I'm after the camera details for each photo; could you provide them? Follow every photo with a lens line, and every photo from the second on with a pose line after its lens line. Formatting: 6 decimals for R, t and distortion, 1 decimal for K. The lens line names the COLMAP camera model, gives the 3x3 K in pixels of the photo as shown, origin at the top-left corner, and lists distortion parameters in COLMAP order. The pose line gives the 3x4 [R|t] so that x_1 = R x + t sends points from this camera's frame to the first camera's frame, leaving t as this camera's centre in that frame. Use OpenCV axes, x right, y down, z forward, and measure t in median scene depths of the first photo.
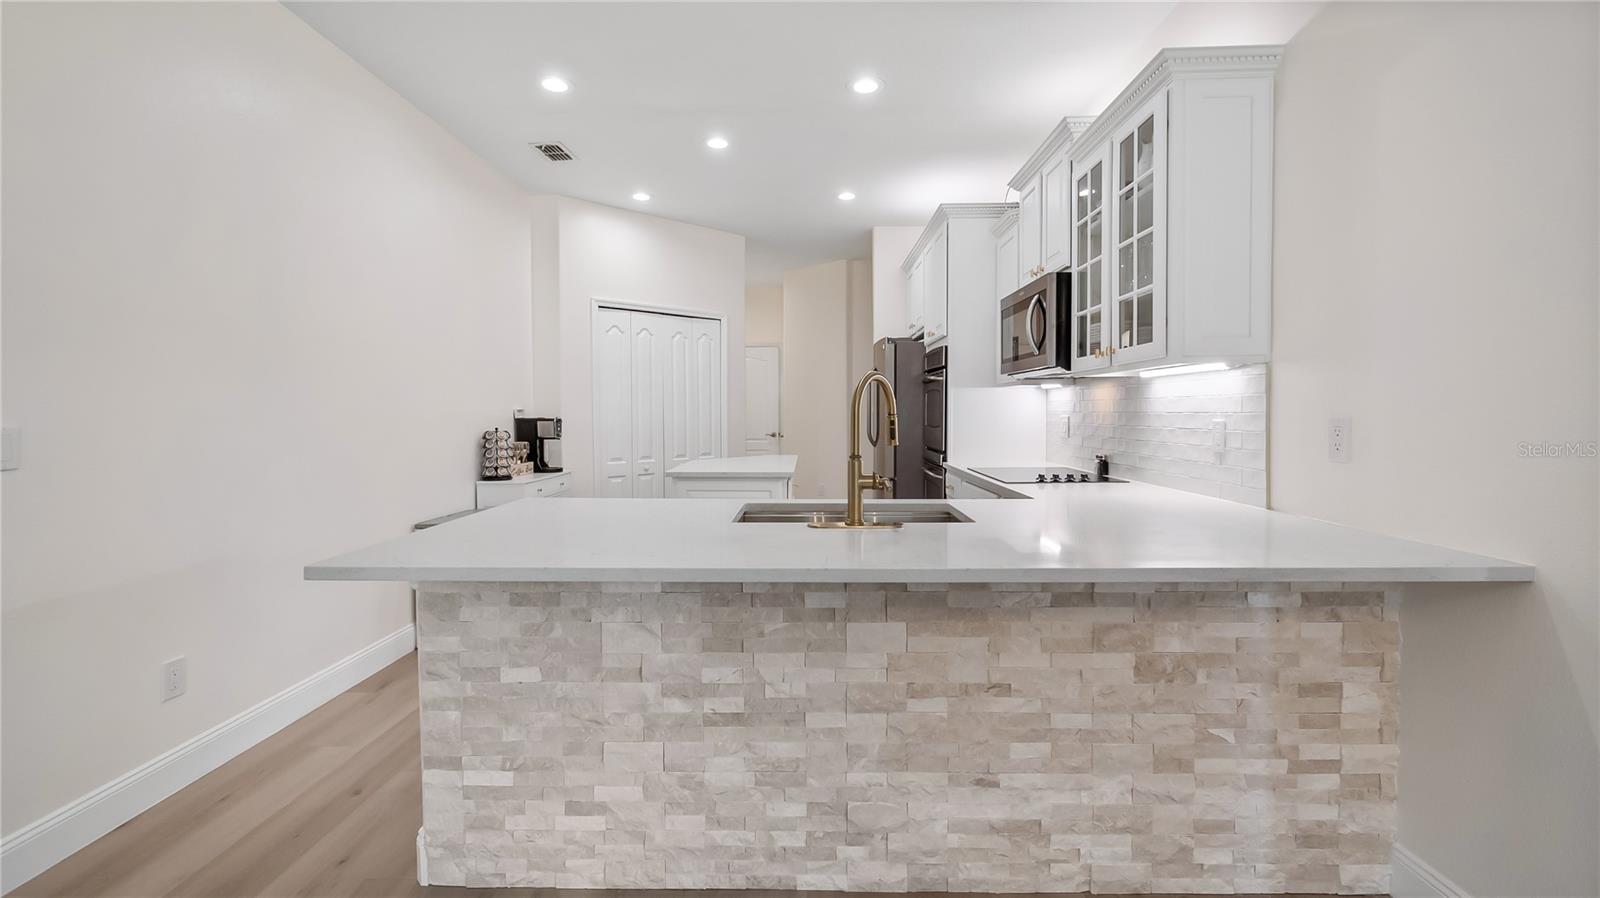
lens RADIAL K [[697.1, 0, 790.3], [0, 697.1, 433.2], [0, 0, 1]] dist [-0.005932, 0.001956]
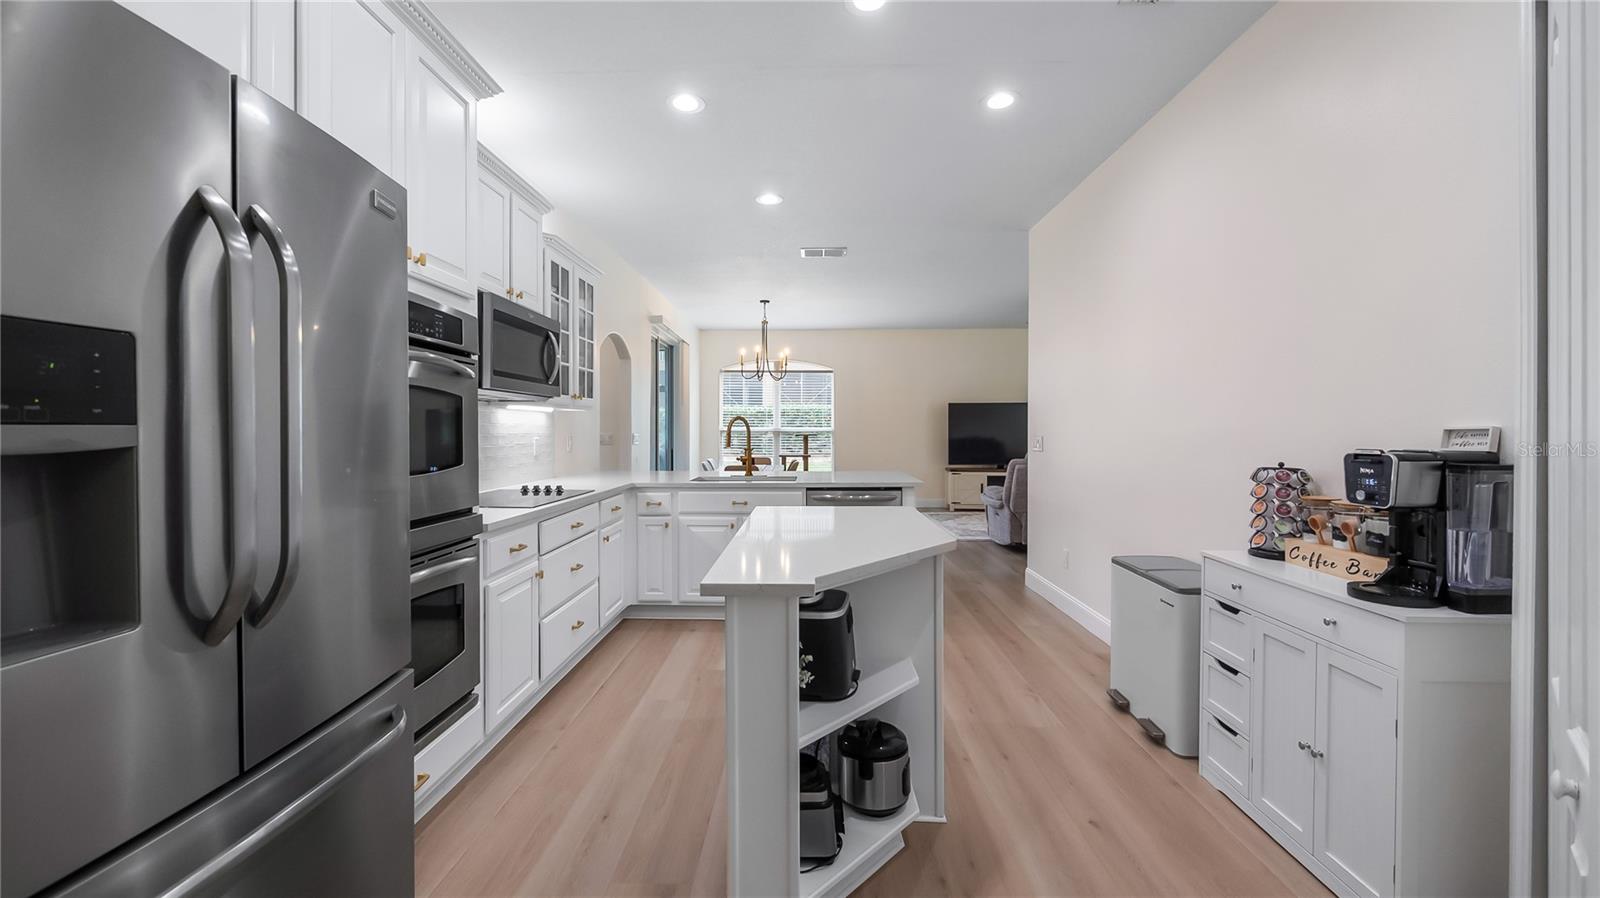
lens RADIAL K [[646.9, 0, 798.9], [0, 646.9, 438.5], [0, 0, 1]] dist [-0.011150, 0.002428]
pose [[-0.999907, 0.003471, -0.013220, -0.072068], [0.002857, 0.998929, 0.046178, -0.128721], [0.013366, 0.046136, -0.998846, 3.726679]]
